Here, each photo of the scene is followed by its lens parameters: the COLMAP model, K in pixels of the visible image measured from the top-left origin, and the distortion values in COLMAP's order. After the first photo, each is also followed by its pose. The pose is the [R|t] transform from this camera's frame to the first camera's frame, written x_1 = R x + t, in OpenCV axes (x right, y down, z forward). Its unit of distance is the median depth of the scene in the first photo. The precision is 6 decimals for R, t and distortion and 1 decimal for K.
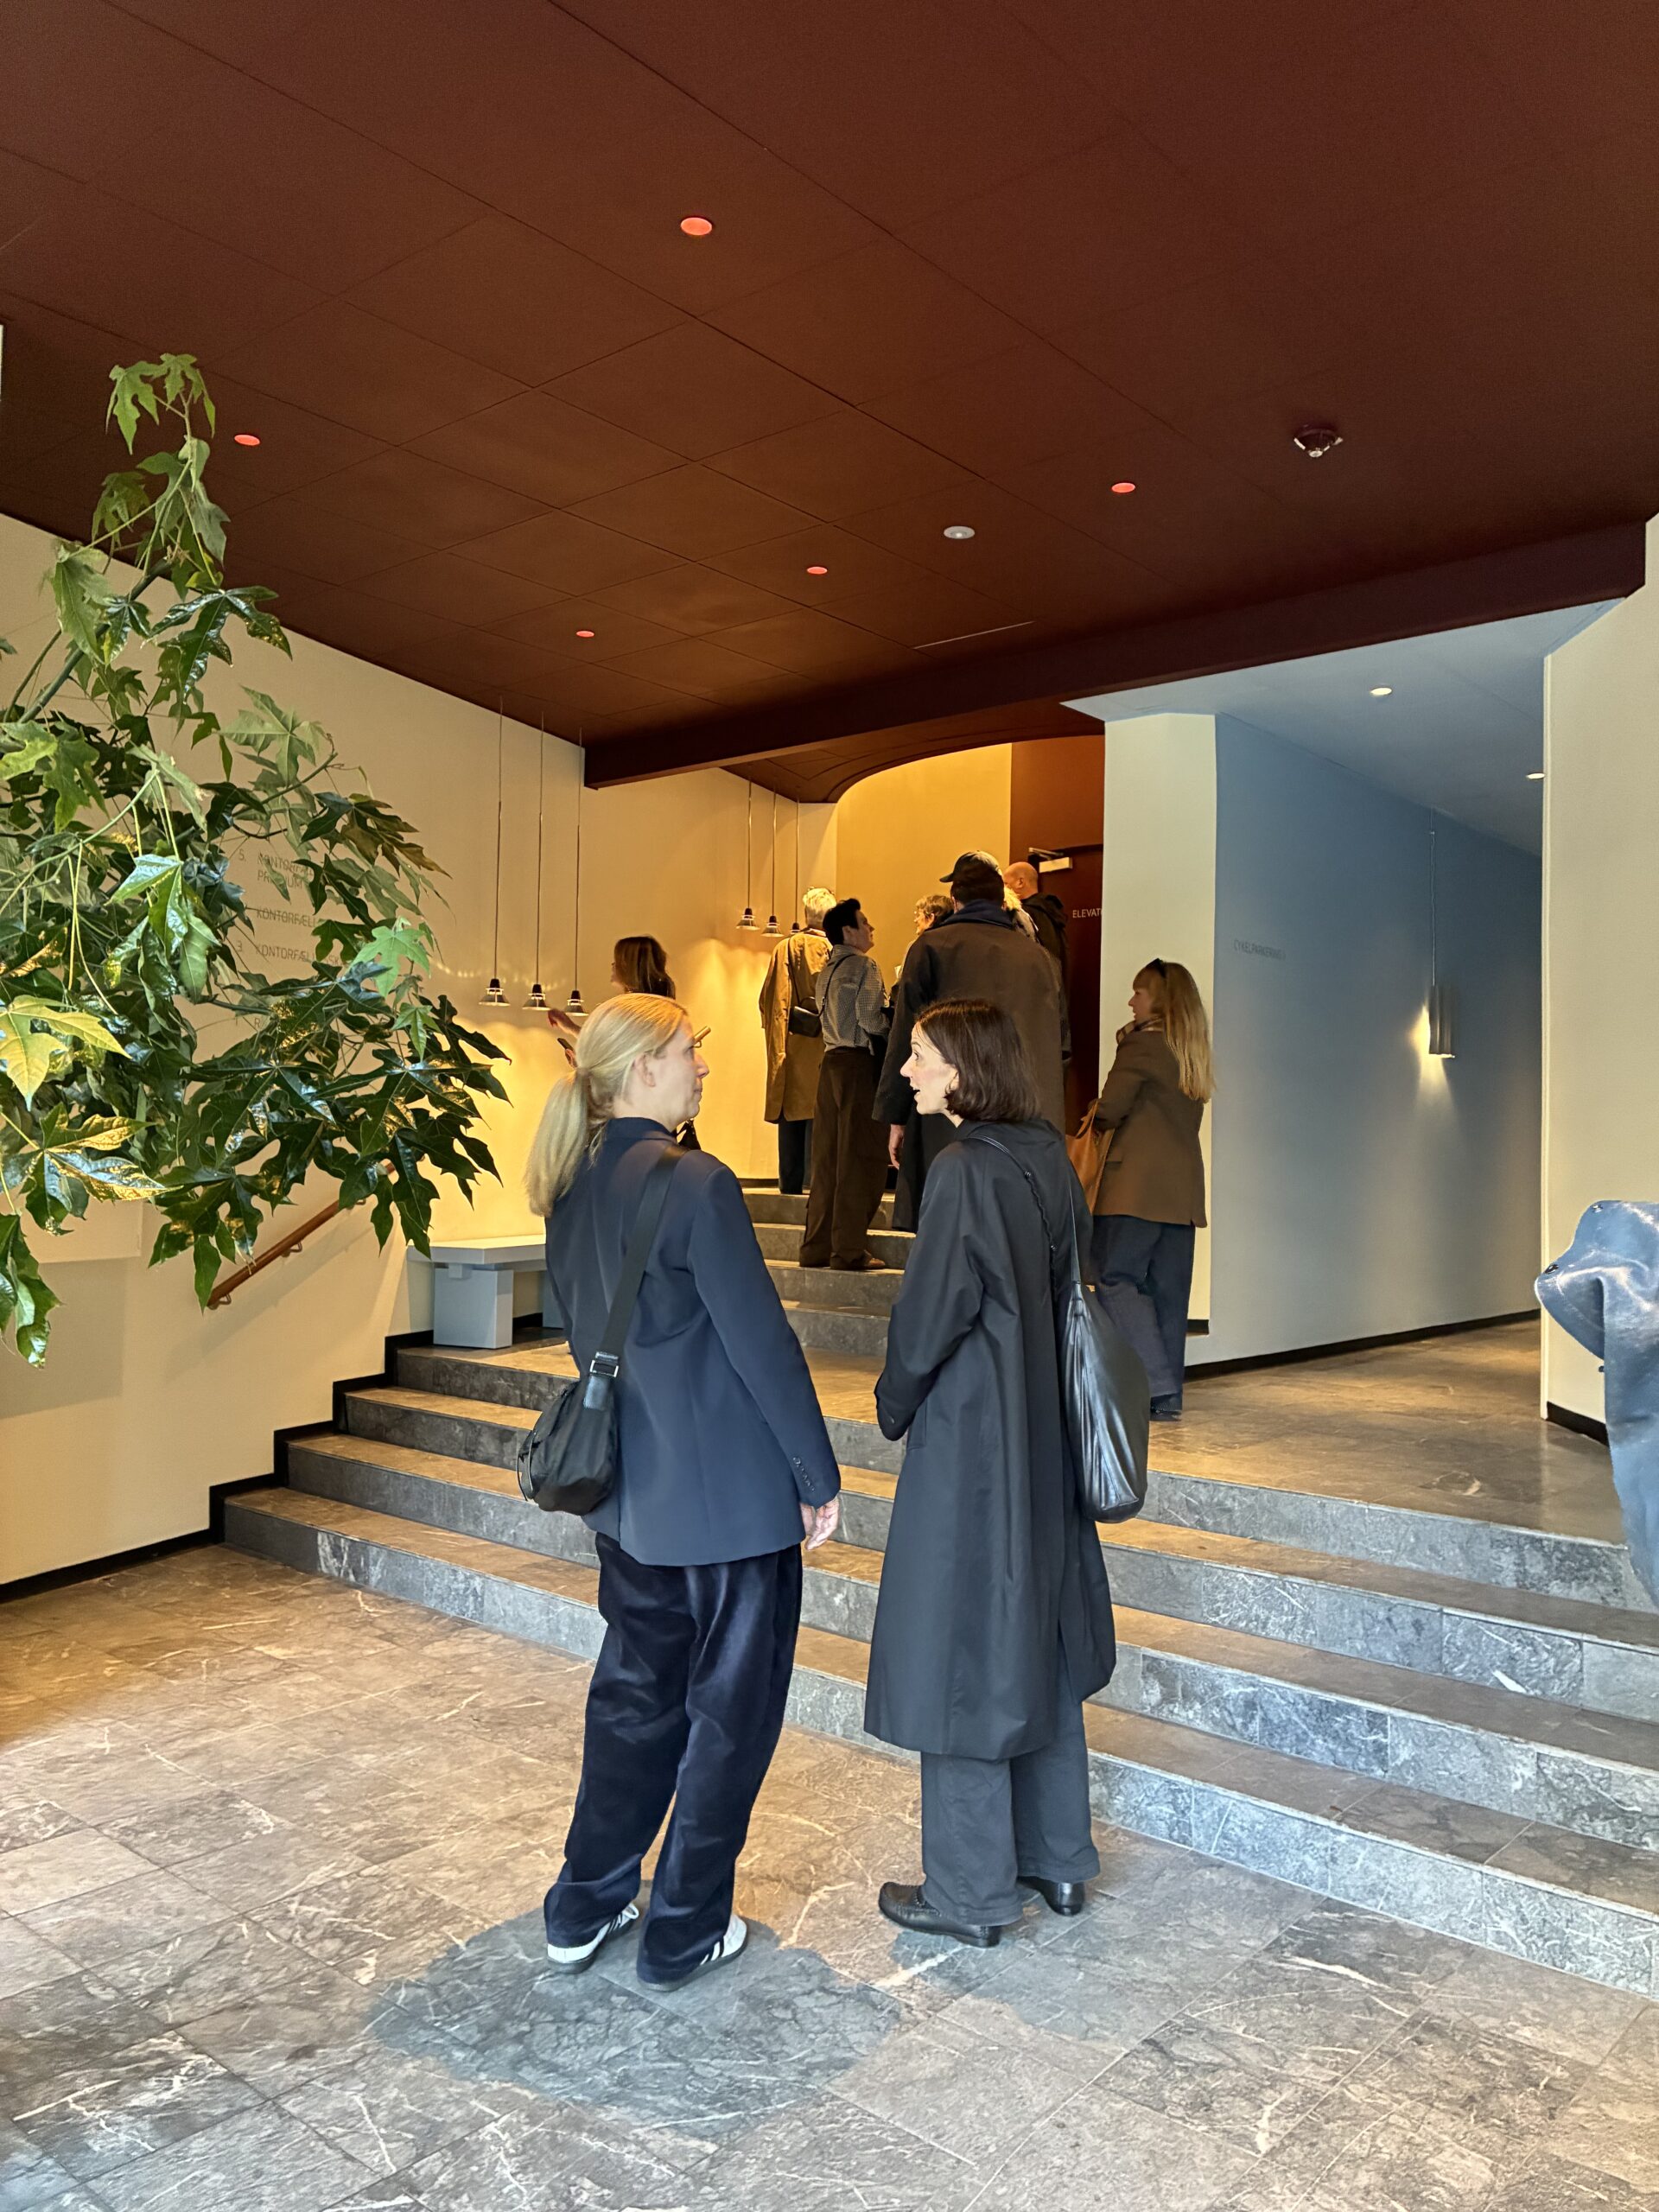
lens RADIAL K [[1700.8, 0, 825.9], [0, 1700.8, 1107.9], [0, 0, 1]] dist [0.033479, -0.005841]
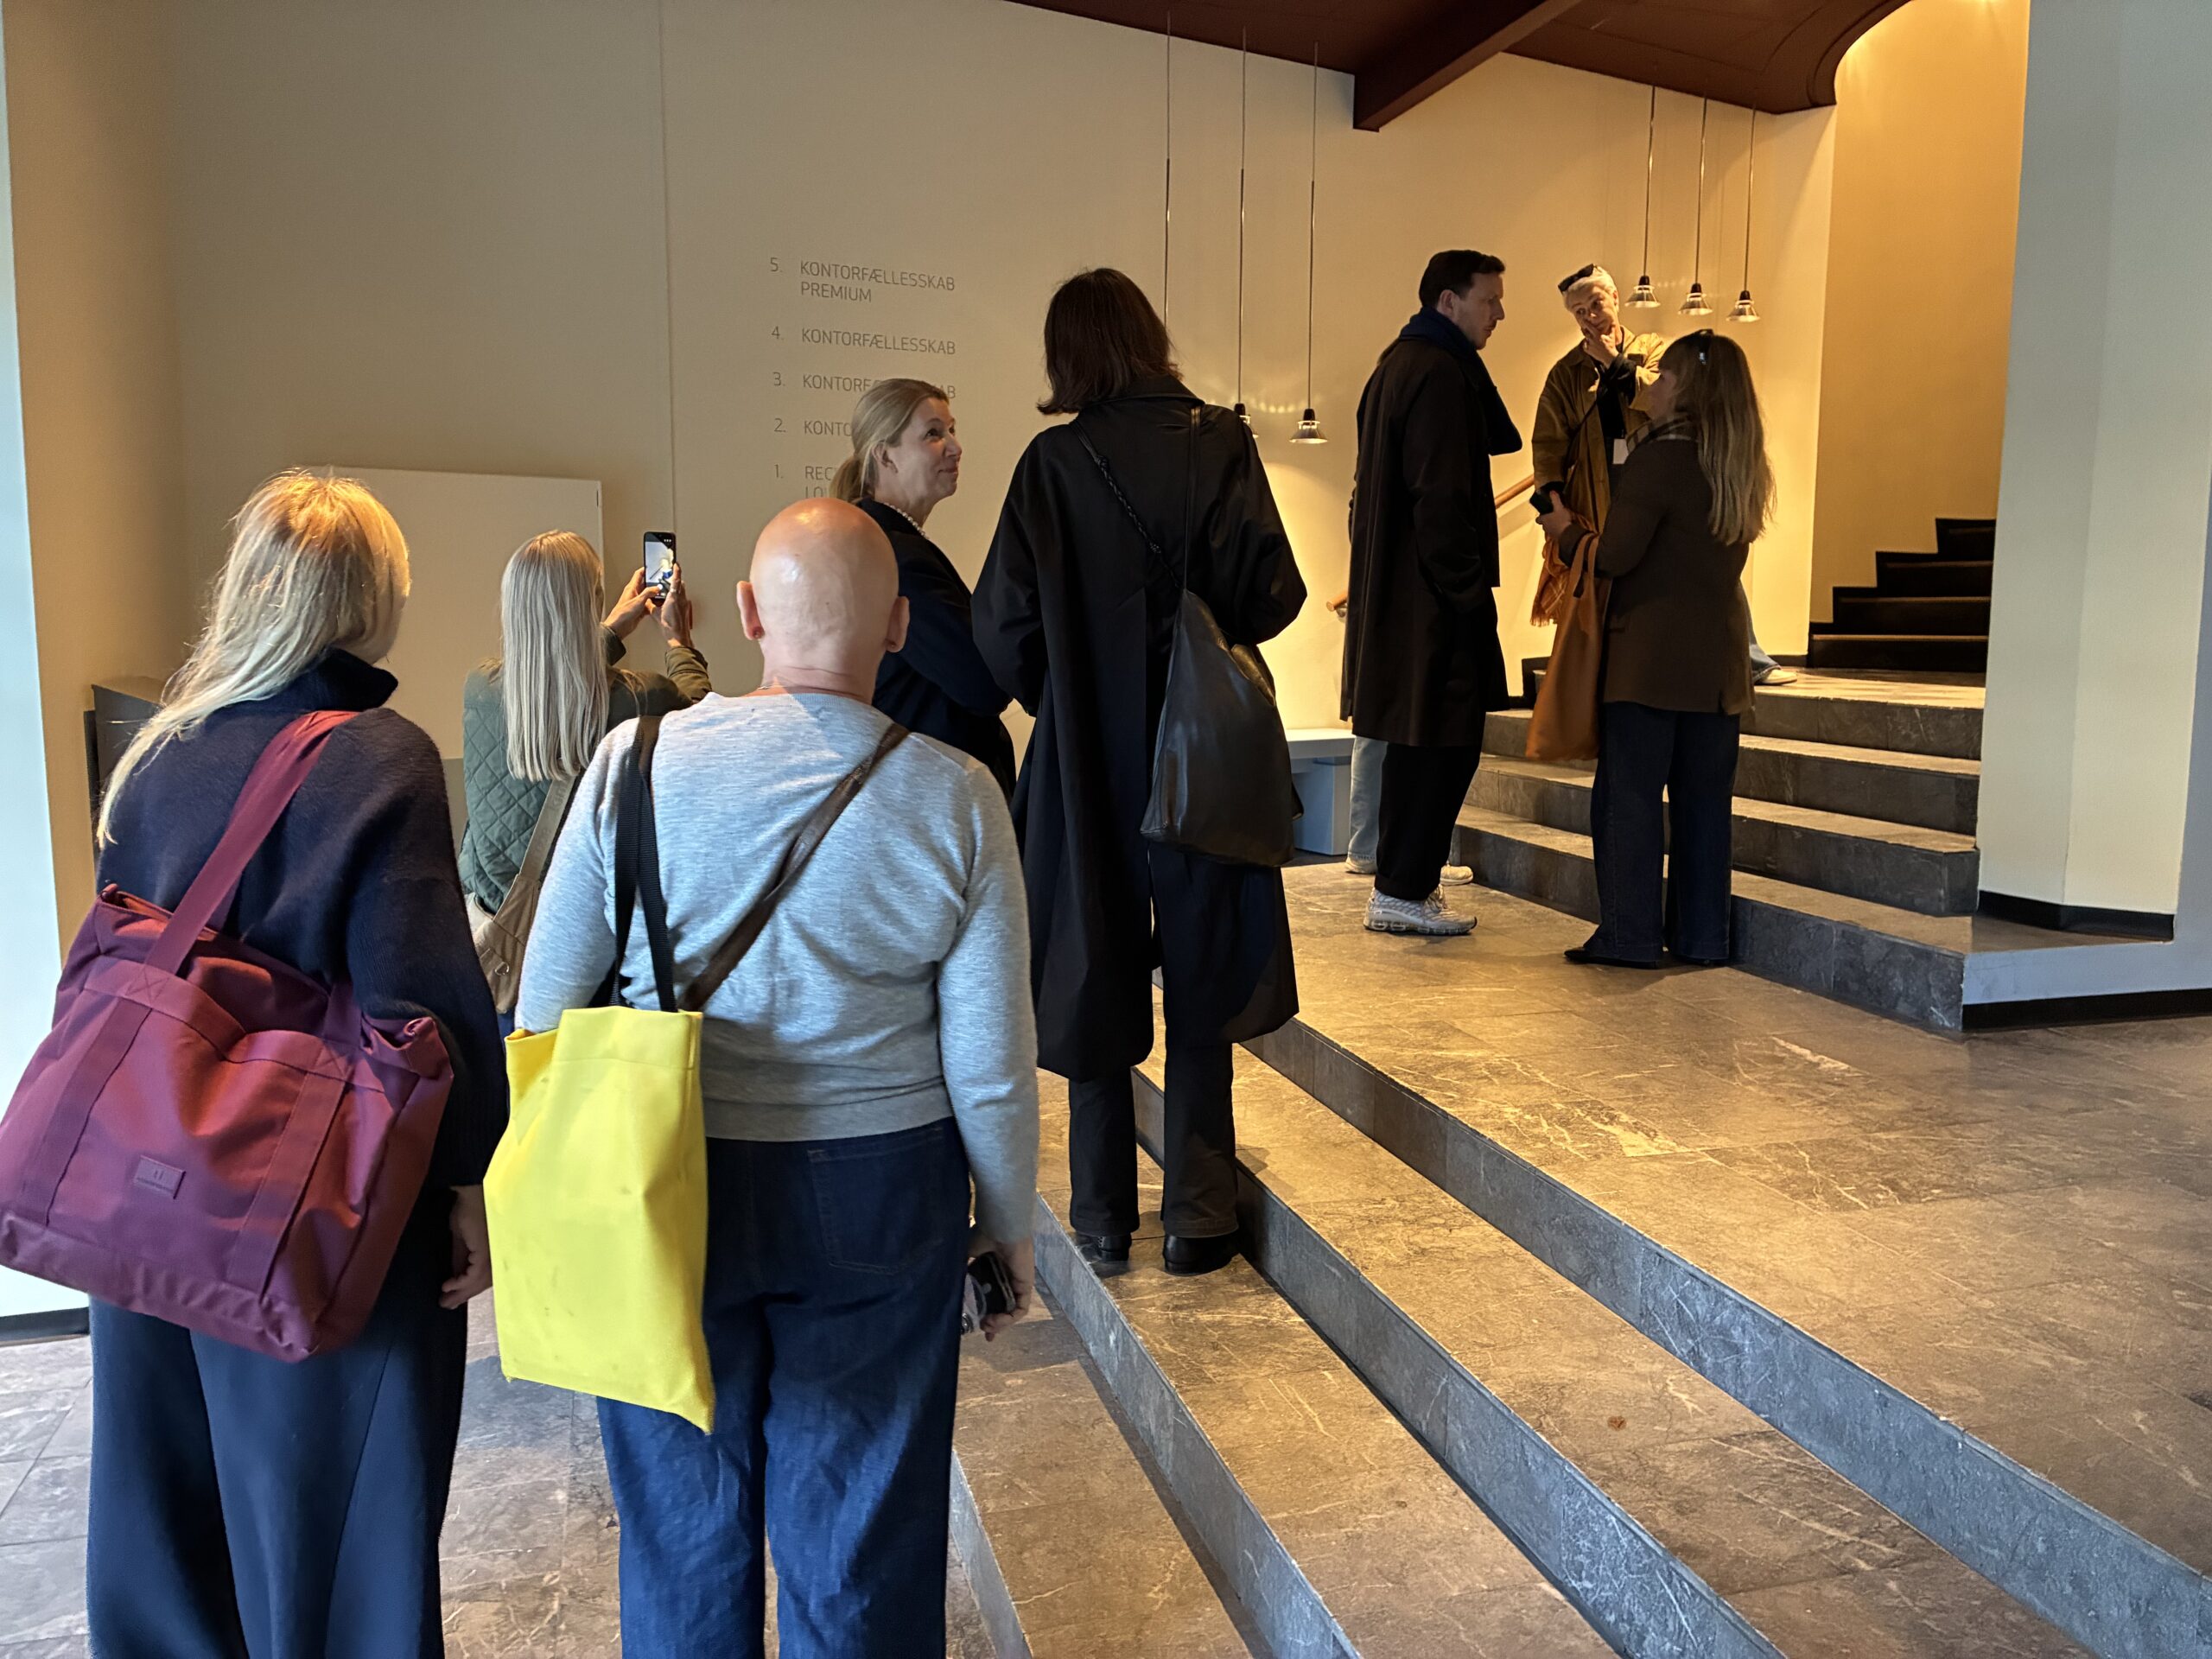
lens RADIAL K [[1700.8, 0, 1108.2], [0, 1700.8, 824.1], [0, 0, 1]] dist [0.033479, -0.005841]
pose [[0.832454, 0.051955, -0.551653, 0.348394], [0.027791, 0.990426, 0.135215, 0.012745], [0.553397, -0.127891, 0.823040, 0.506822]]
